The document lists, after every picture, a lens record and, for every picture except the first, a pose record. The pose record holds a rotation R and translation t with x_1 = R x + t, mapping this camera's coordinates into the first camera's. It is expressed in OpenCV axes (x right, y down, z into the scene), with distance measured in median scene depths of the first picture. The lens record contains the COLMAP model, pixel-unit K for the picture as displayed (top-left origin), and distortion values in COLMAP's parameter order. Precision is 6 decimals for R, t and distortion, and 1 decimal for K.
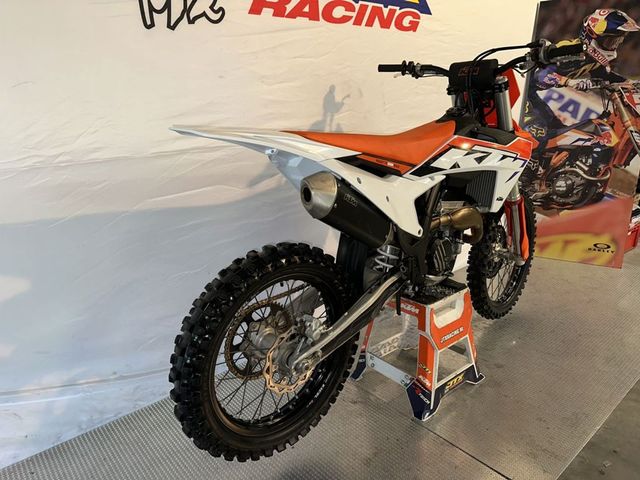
lens RADIAL K [[439.7, 0, 320.0], [0, 439.7, 240.0], [0, 0, 1]] dist [0.055502, 0.000083]
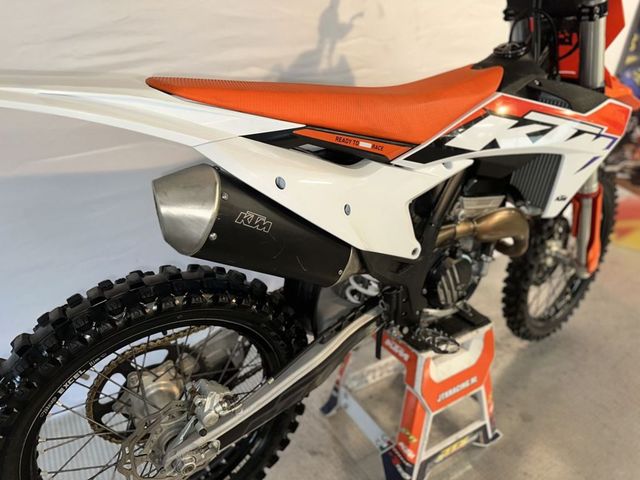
lens RADIAL K [[455.7, 0, 320.0], [0, 455.7, 240.0], [0, 0, 1]] dist [0.010552, 0.004250]
pose [[0.989150, 0.097713, -0.109700, 0.146715], [-0.079929, 0.984485, 0.156205, -0.112811], [0.123261, -0.145742, 0.981614, 0.319053]]
